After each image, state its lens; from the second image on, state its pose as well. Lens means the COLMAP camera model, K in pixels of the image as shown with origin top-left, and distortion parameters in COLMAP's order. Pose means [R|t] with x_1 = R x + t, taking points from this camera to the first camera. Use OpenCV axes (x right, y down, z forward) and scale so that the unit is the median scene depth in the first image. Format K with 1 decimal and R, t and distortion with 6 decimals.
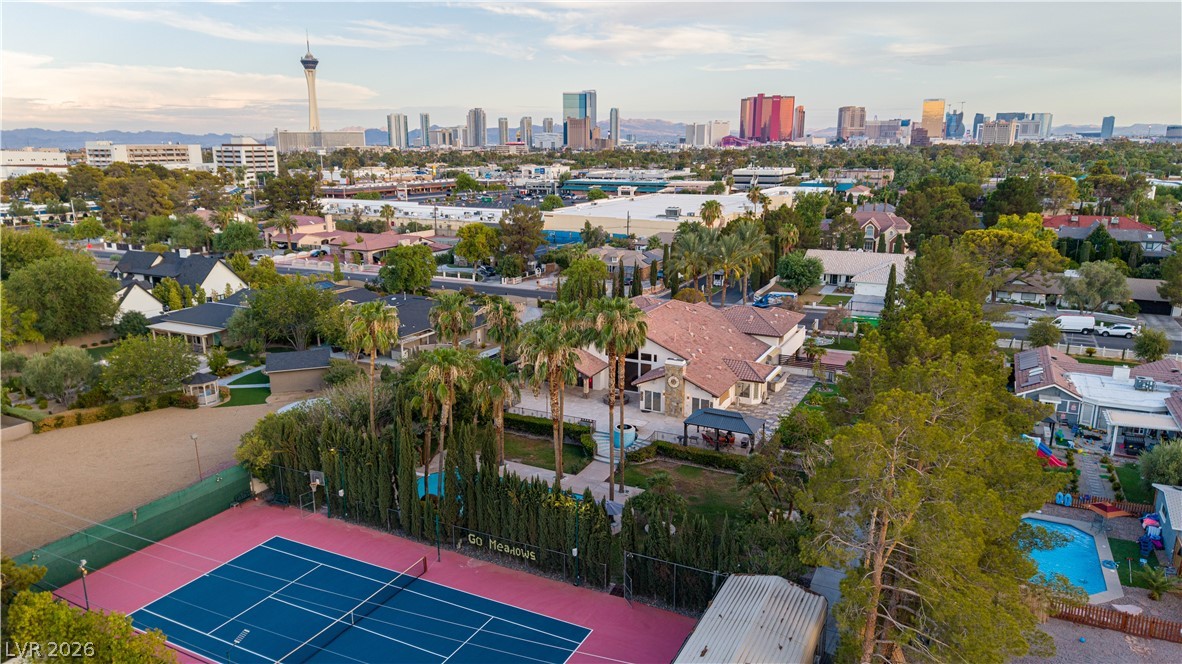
lens RADIAL K [[795.8, 0, 591.0], [0, 795.8, 332.0], [0, 0, 1]] dist [0.030023, -0.030626]
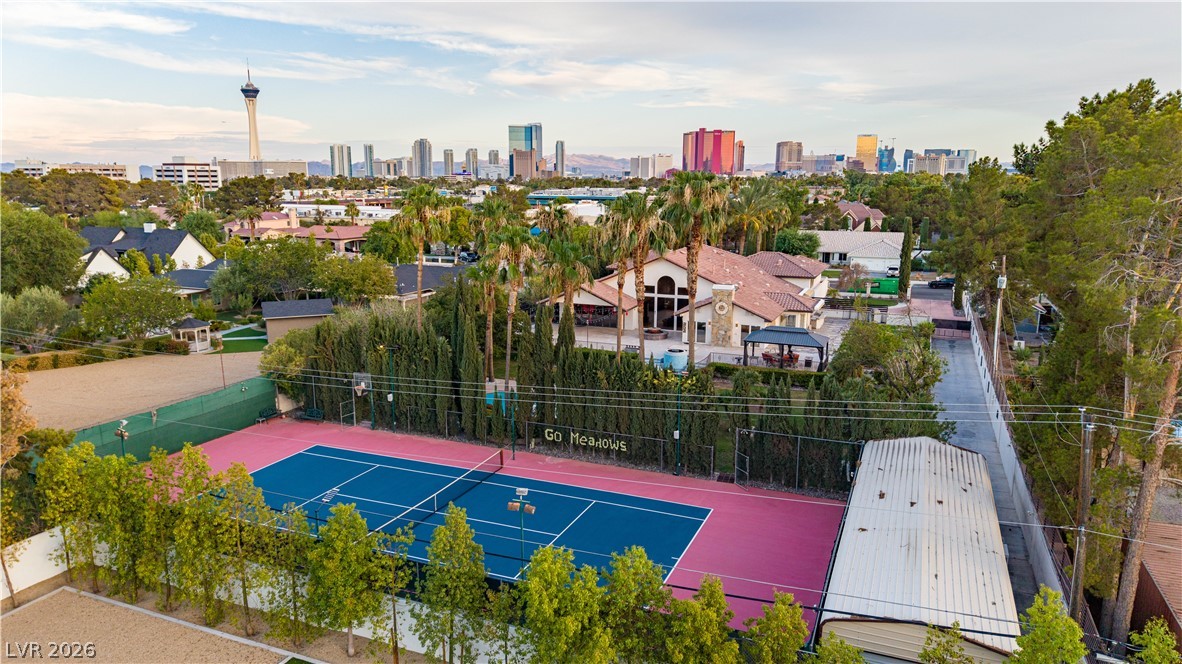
lens RADIAL K [[795.8, 0, 591.0], [0, 795.8, 332.0], [0, 0, 1]] dist [0.030023, -0.030626]
pose [[0.997561, -0.010382, 0.069019, -0.082586], [0.013291, 0.999037, -0.041814, 0.092499], [-0.068519, 0.042629, 0.996739, 0.055764]]
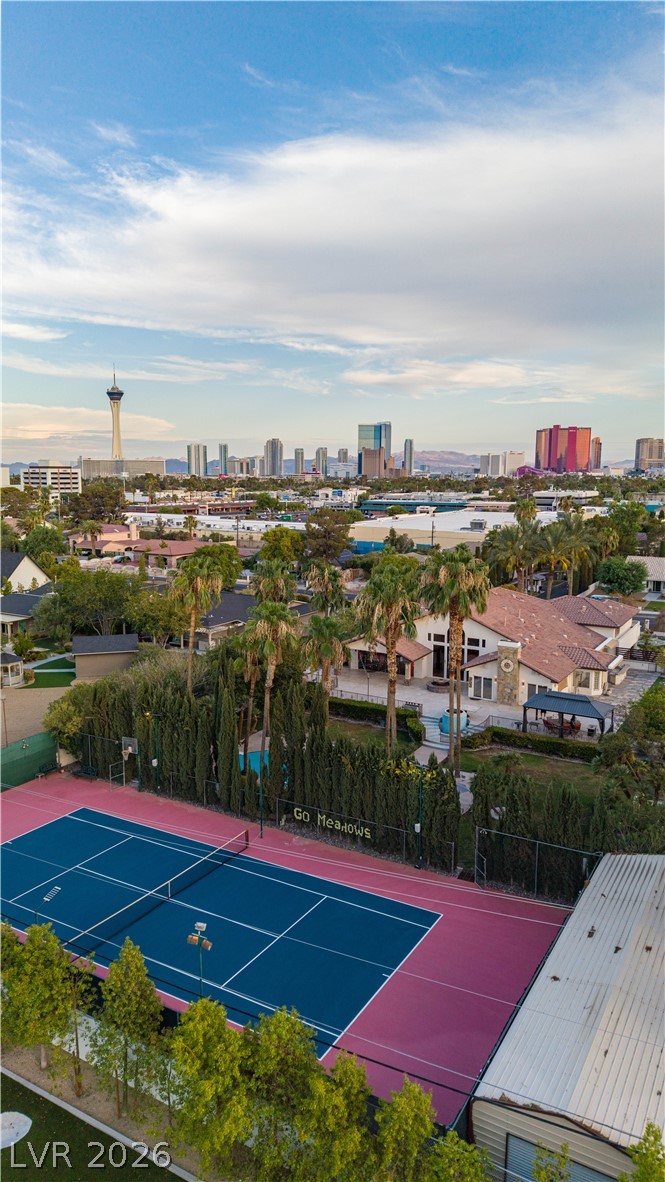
lens RADIAL K [[803.5, 0, 332.8], [0, 803.5, 577.7], [0, 0, 1]] dist [0.043256, -0.056204]
pose [[0.997968, 0.013701, -0.062220, -0.029272], [-0.020131, 0.994381, -0.103925, 0.045054], [0.060447, 0.104967, 0.992637, 0.037825]]
